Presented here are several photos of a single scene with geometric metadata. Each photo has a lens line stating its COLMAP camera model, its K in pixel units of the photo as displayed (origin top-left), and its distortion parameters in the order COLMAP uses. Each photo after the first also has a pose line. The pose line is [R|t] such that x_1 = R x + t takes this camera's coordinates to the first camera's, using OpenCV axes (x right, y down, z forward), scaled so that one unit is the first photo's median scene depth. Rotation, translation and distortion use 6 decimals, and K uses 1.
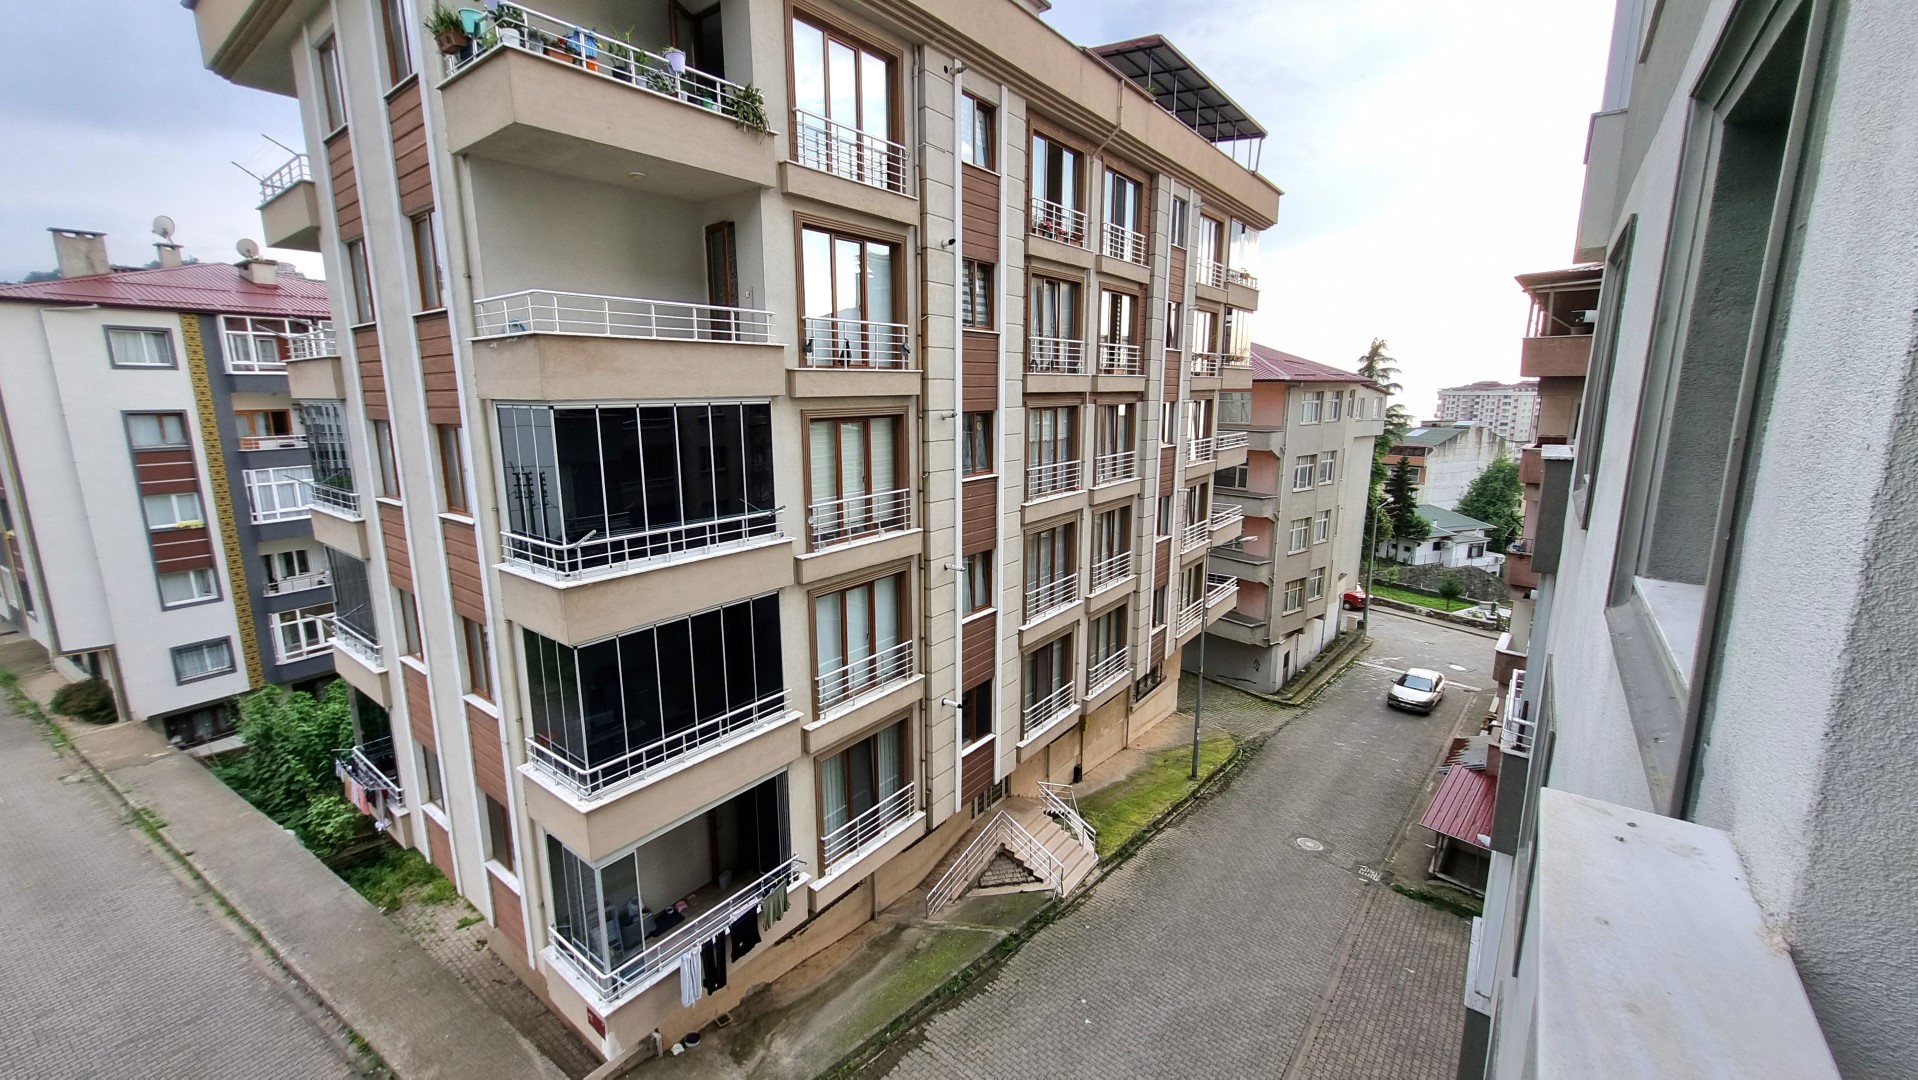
lens RADIAL K [[848.3, 0, 964.4], [0, 848.3, 556.6], [0, 0, 1]] dist [0.065617, 0.000130]
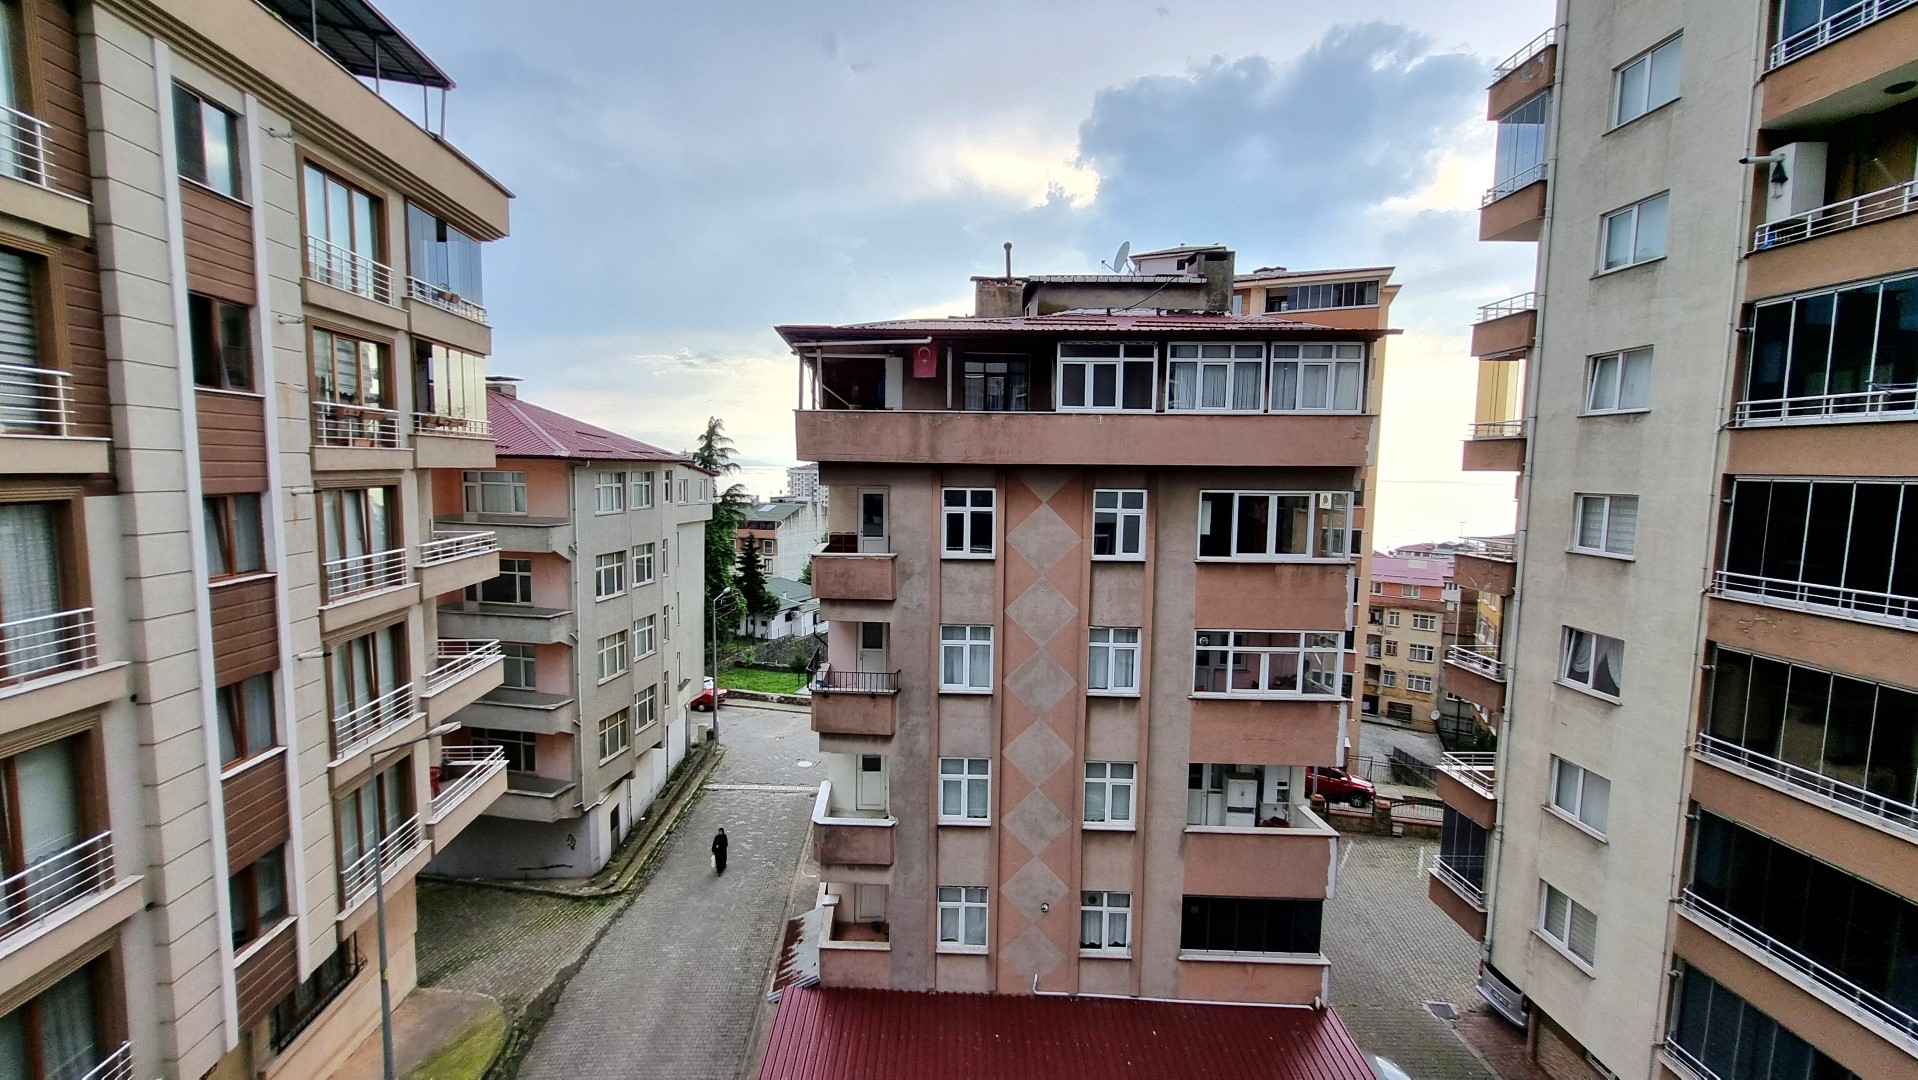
lens RADIAL K [[778.1, 0, 942.1], [0, 778.1, 534.2], [0, 0, 1]] dist [0.001099, 0.000278]
pose [[0.773768, -0.042605, 0.632035, 0.134815], [0.107499, 0.992096, -0.064729, -0.041655], [-0.624281, 0.118028, 0.772232, 0.195445]]
